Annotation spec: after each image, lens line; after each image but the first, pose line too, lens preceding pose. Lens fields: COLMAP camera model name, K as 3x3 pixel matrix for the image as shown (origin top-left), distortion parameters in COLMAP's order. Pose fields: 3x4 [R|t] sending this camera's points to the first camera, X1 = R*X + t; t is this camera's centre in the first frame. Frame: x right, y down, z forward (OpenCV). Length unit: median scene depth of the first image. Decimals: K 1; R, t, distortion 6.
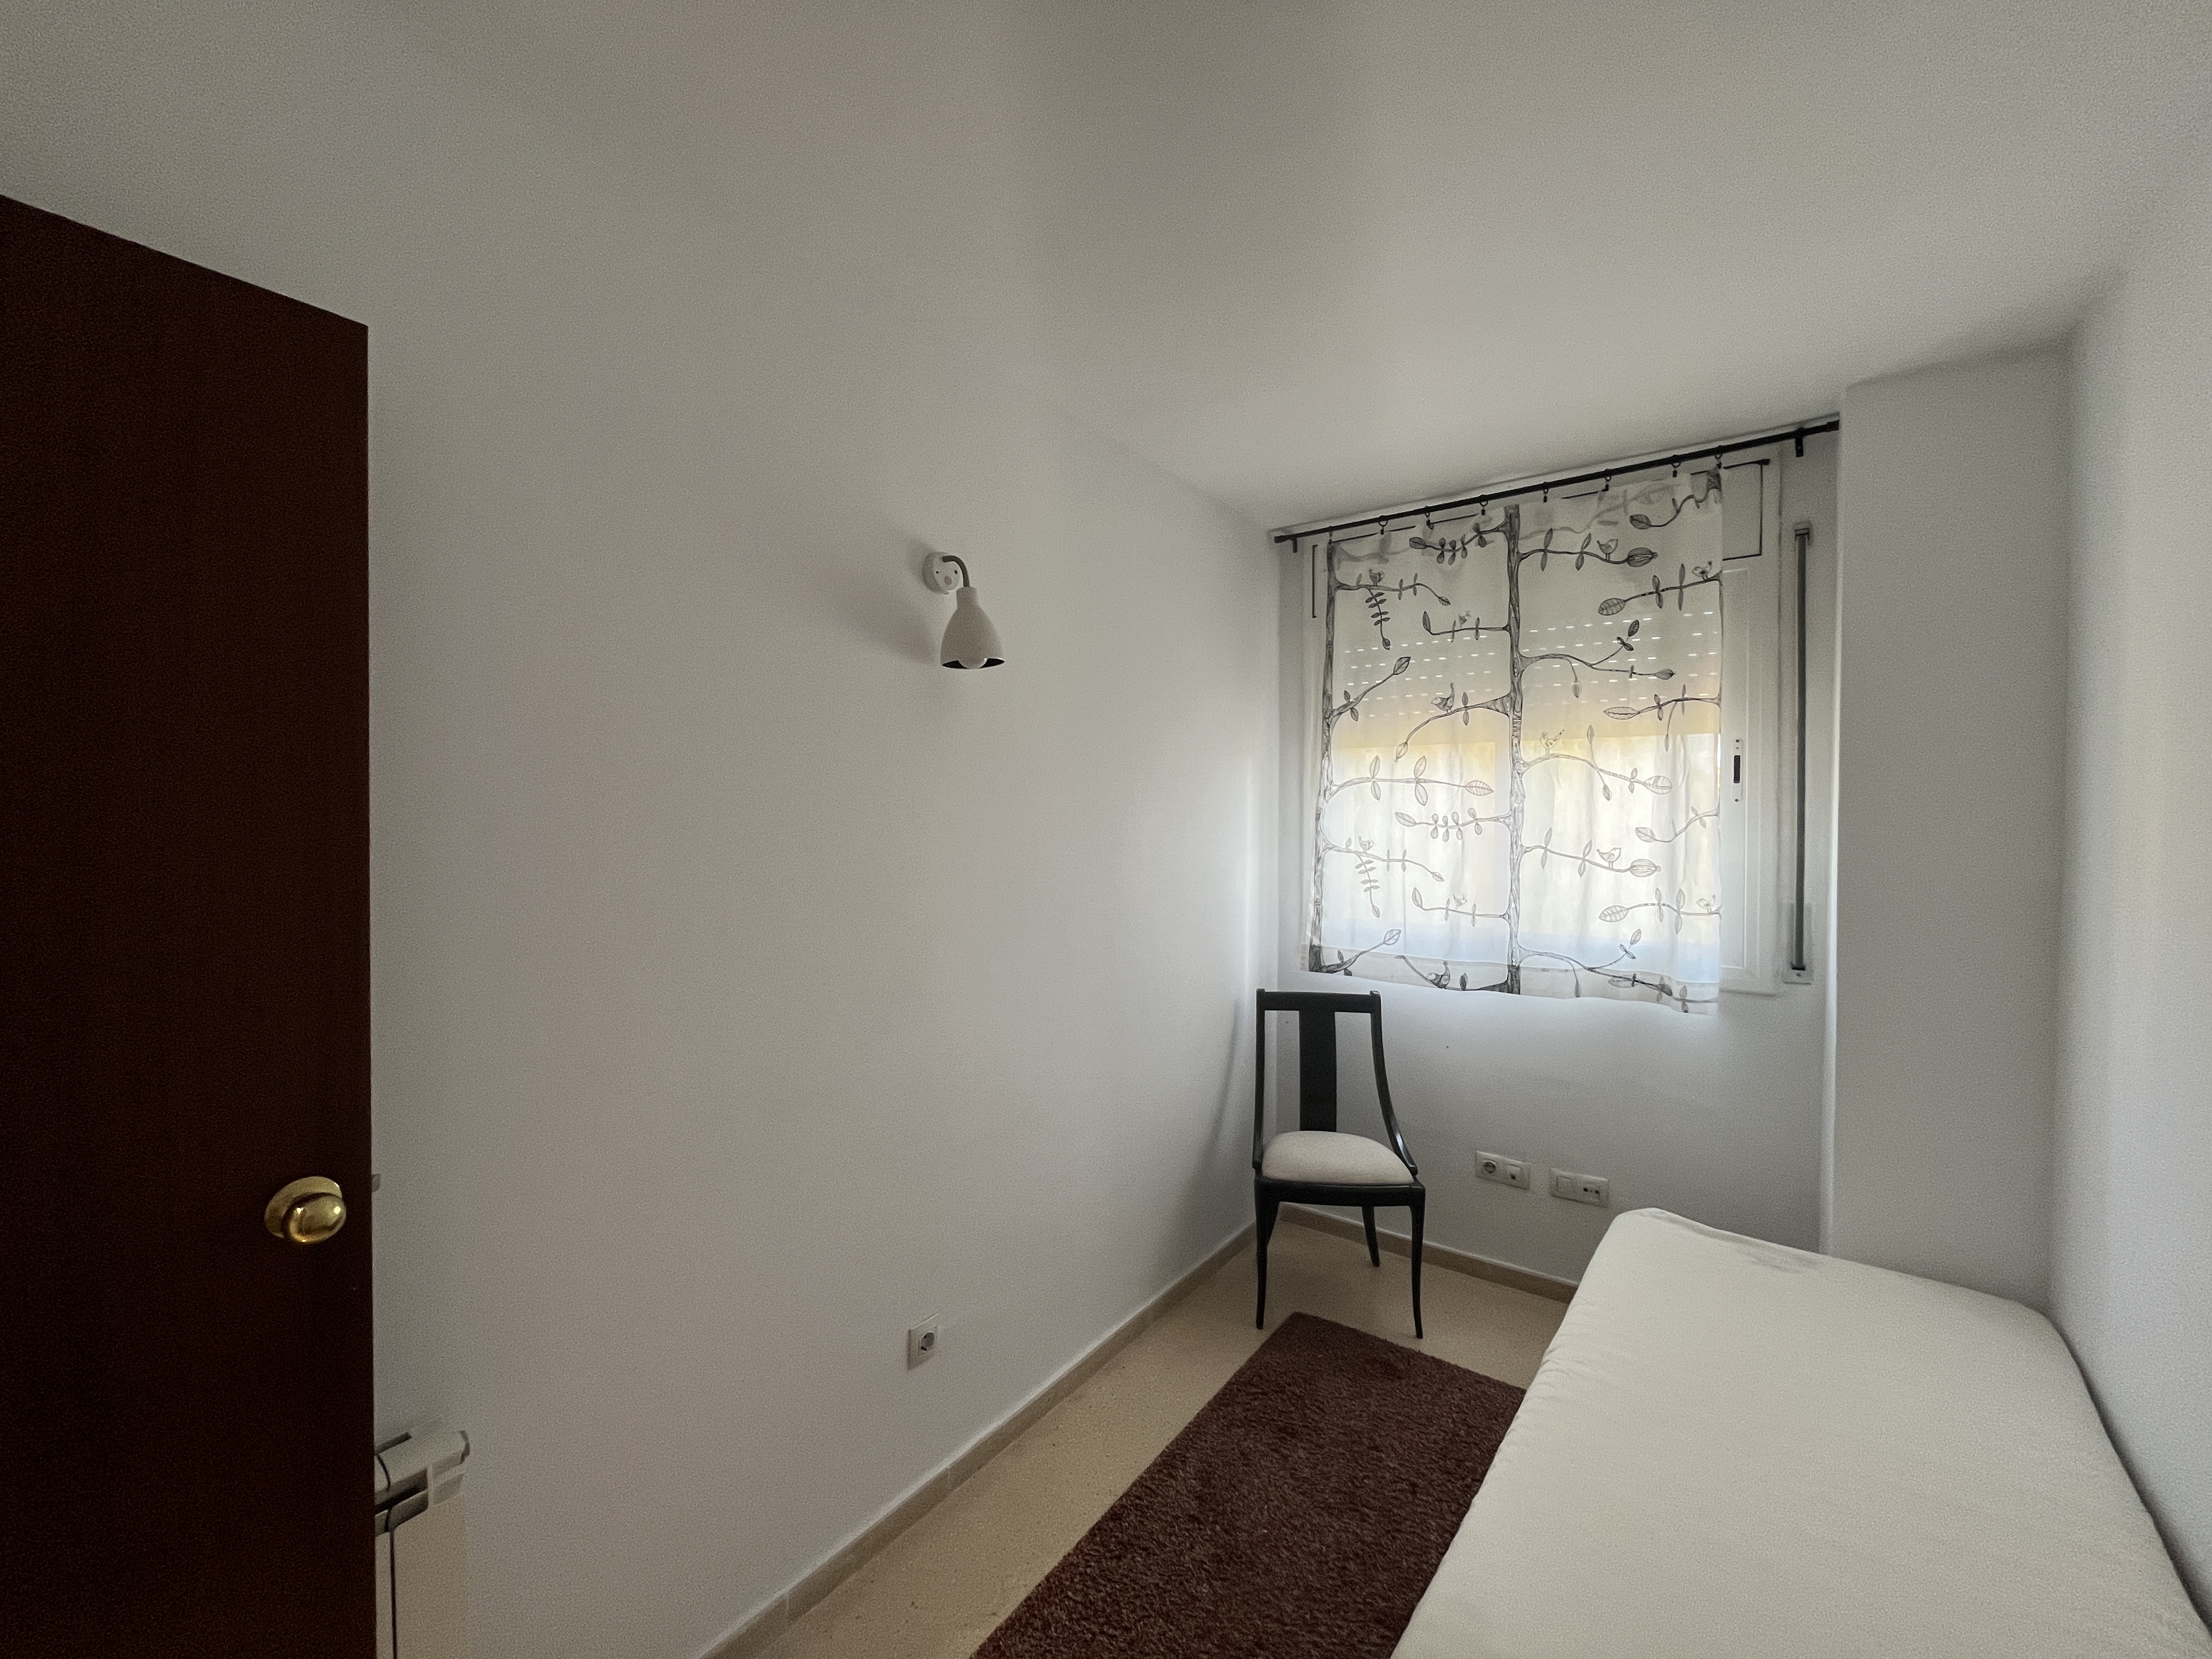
lens RADIAL K [[890.3, 0, 1102.1], [0, 890.3, 828.0], [0, 0, 1]] dist [-0.006428, 0.001010]
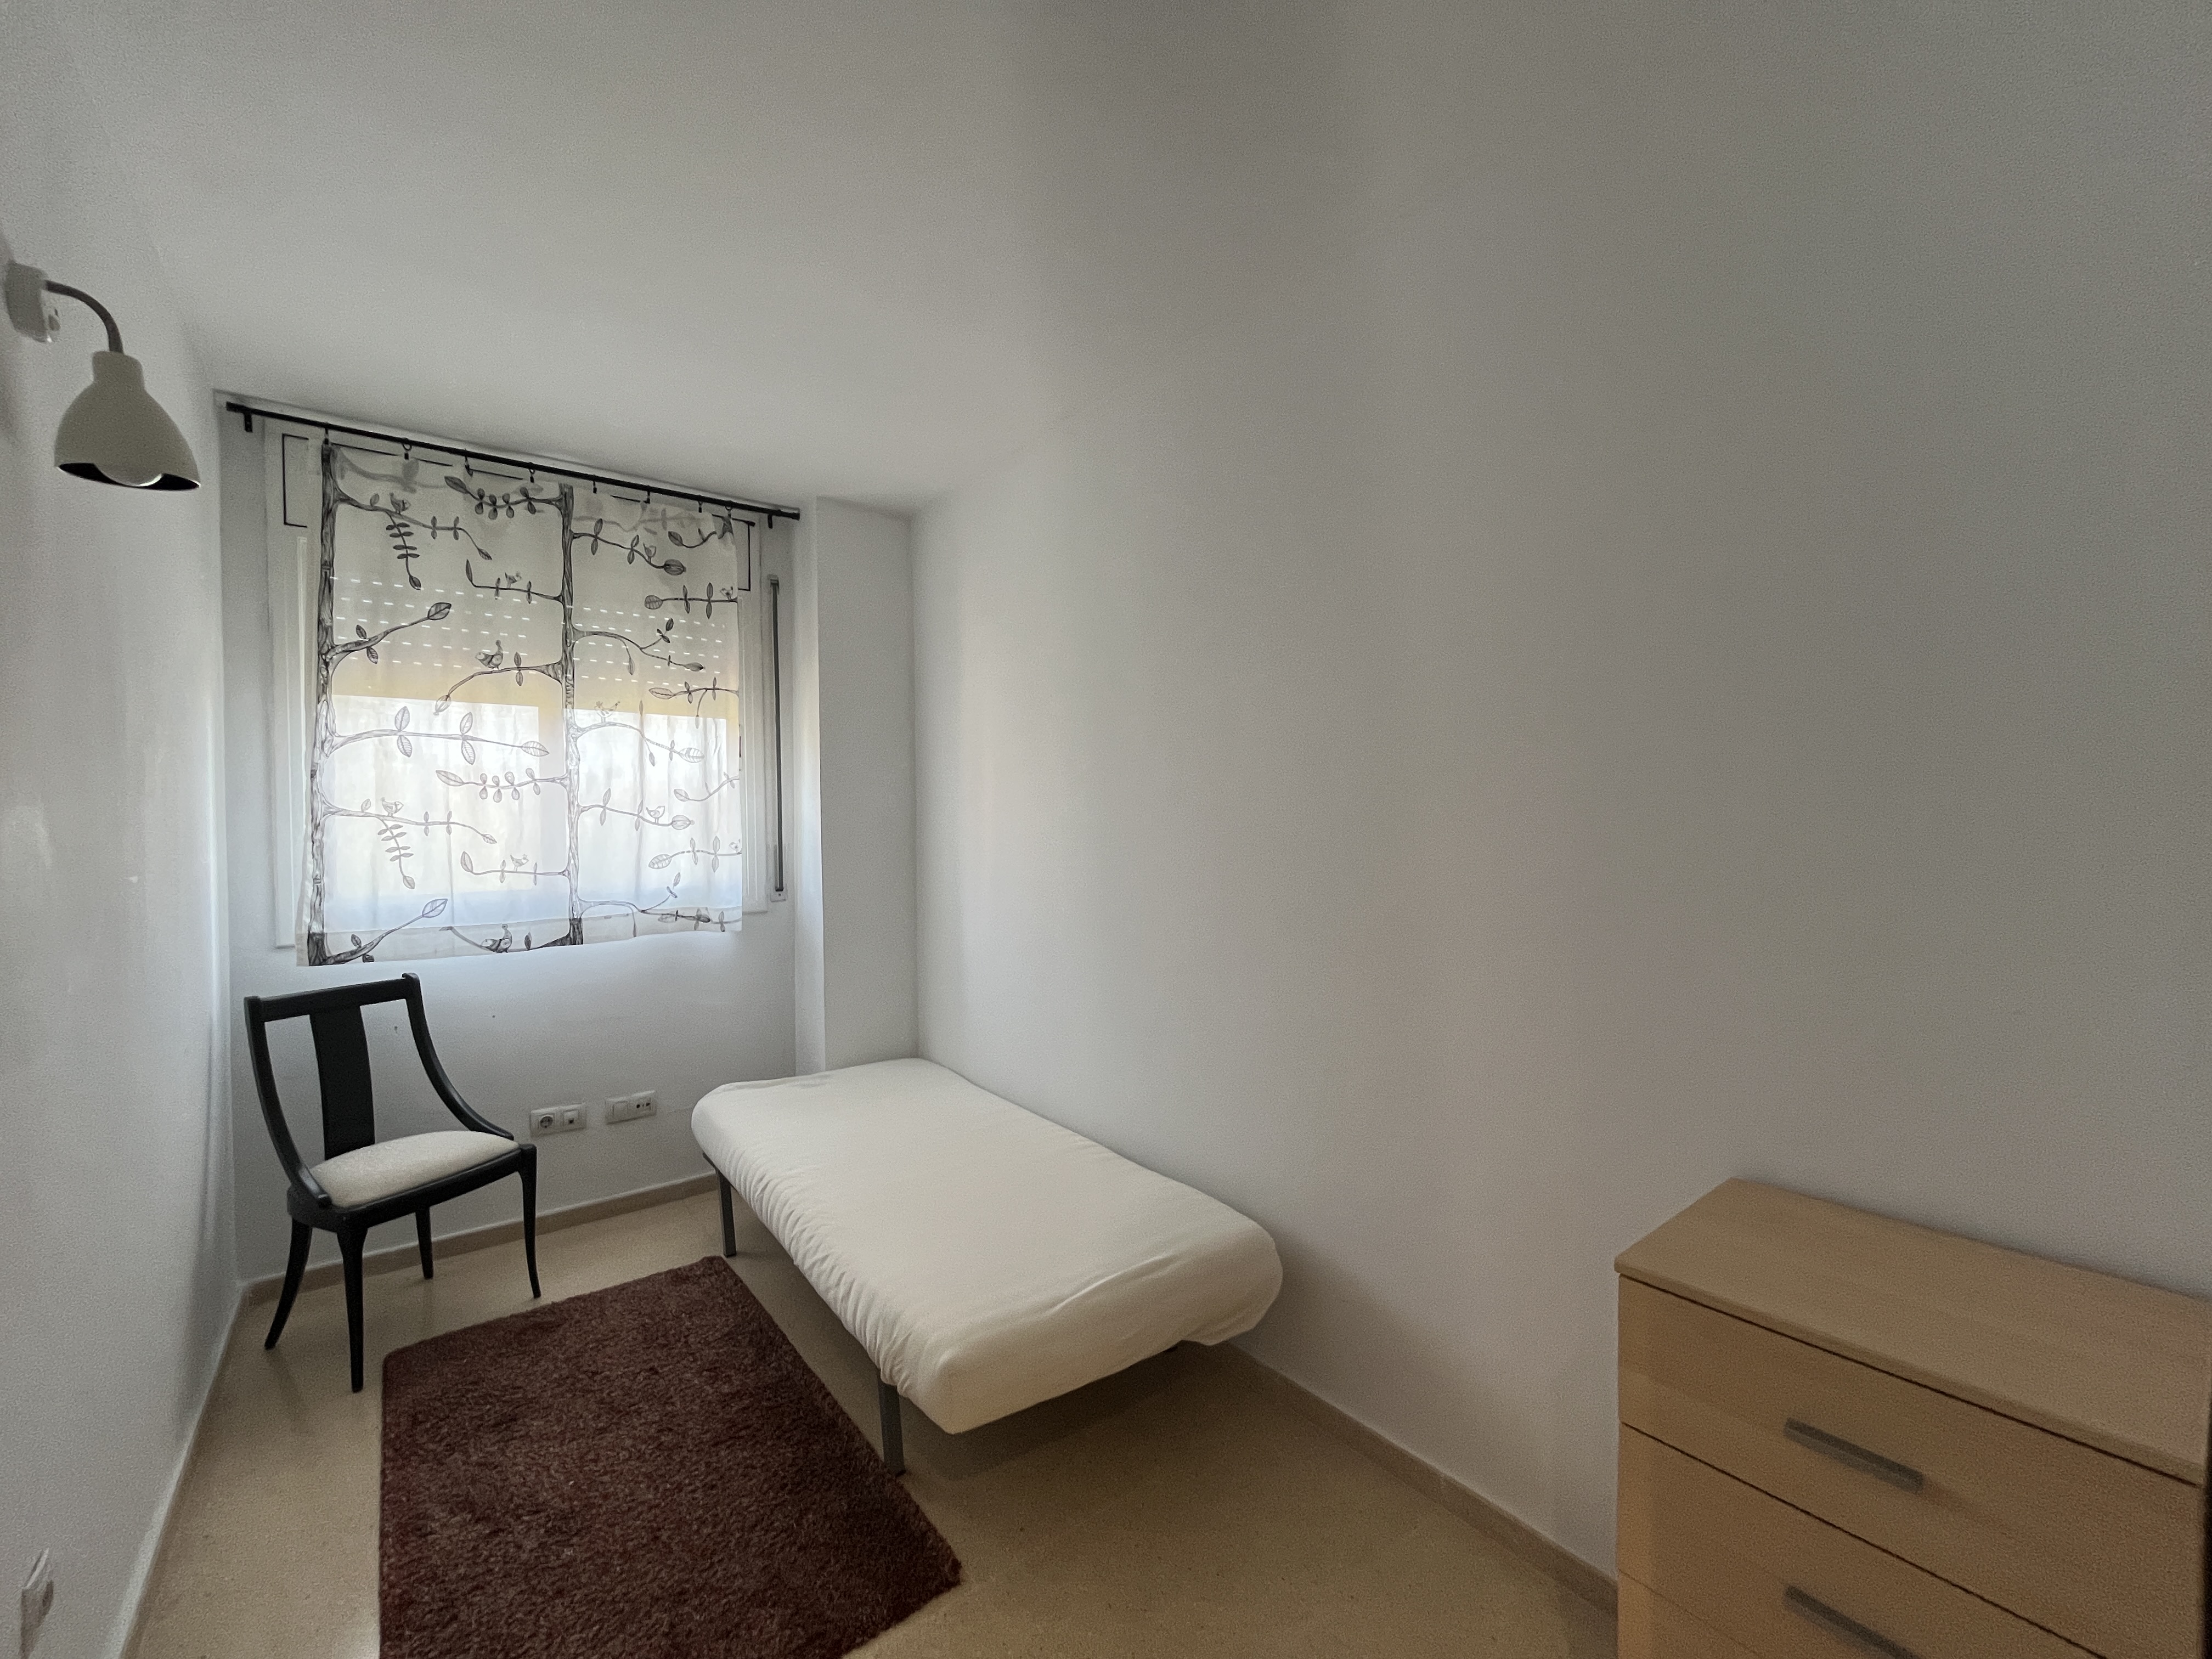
lens RADIAL K [[890.3, 0, 1098.9], [0, 890.3, 822.1], [0, 0, 1]] dist [-0.006428, 0.001010]
pose [[0.271445, -0.005551, 0.962438, -0.387023], [0.023144, 0.999732, -0.000762, 0.055064], [-0.962176, 0.022481, 0.271500, 0.108233]]
